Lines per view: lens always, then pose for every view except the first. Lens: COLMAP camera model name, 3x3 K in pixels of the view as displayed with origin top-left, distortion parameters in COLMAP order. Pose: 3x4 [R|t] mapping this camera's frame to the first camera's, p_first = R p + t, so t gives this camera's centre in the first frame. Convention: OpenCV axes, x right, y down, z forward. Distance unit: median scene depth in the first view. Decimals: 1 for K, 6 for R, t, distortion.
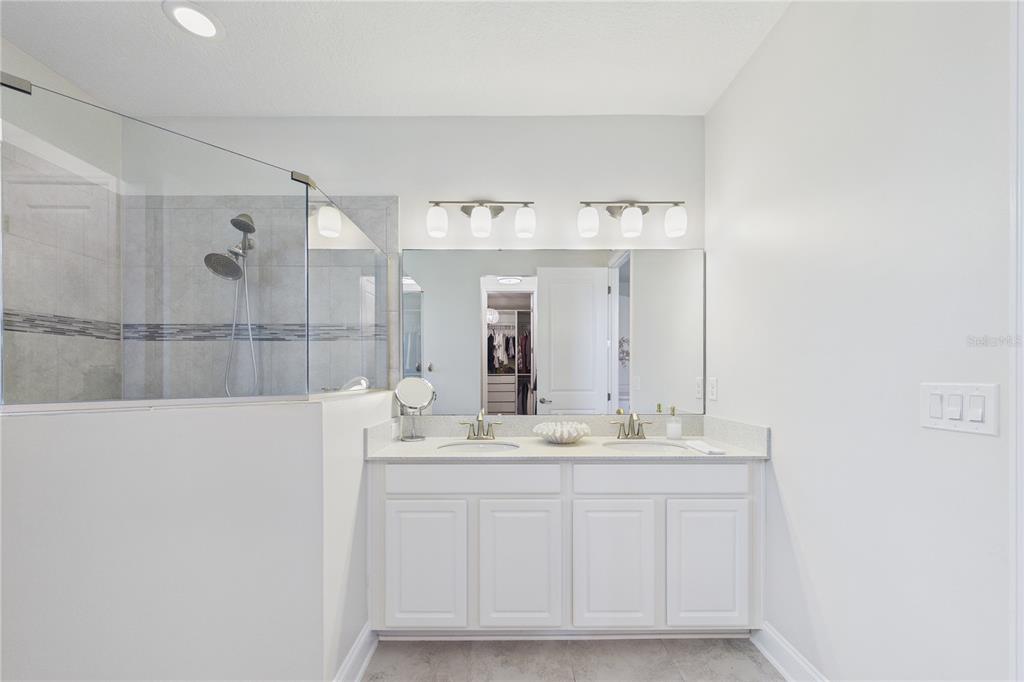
lens RADIAL K [[391.9, 0, 511.9], [0, 391.9, 374.6], [0, 0, 1]] dist [0.000262, 0.000107]
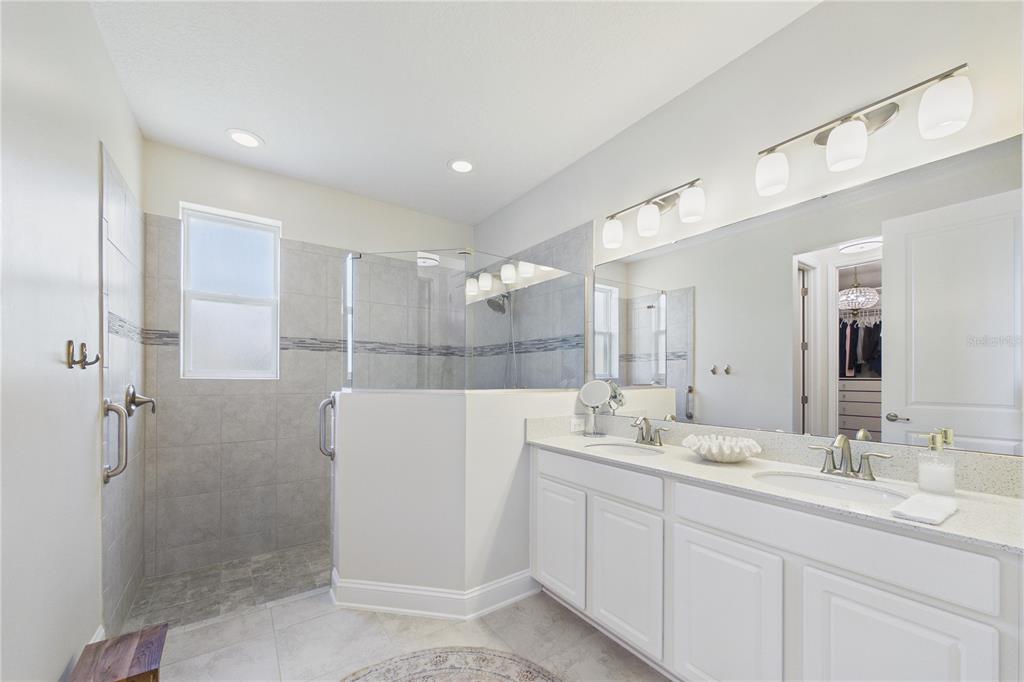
lens RADIAL K [[391.9, 0, 511.9], [0, 391.9, 374.6], [0, 0, 1]] dist [0.000262, 0.000107]
pose [[0.572582, -0.003939, -0.819838, 0.513779], [-0.003789, 0.999965, -0.007451, 0.001475], [0.819839, 0.007372, 0.572547, 0.164493]]
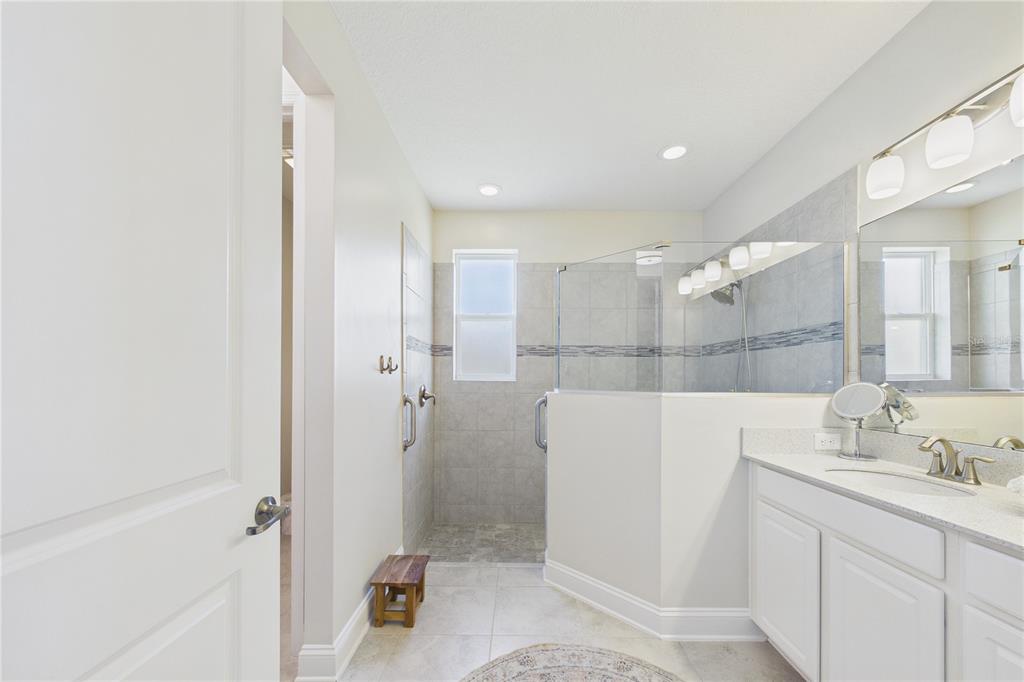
lens RADIAL K [[391.9, 0, 511.9], [0, 391.9, 374.6], [0, 0, 1]] dist [0.000262, 0.000107]
pose [[-0.017134, -0.011635, -0.999786, 0.565019], [-0.002502, 0.999930, -0.011594, 0.002782], [0.999850, 0.002302, -0.017162, 0.287092]]
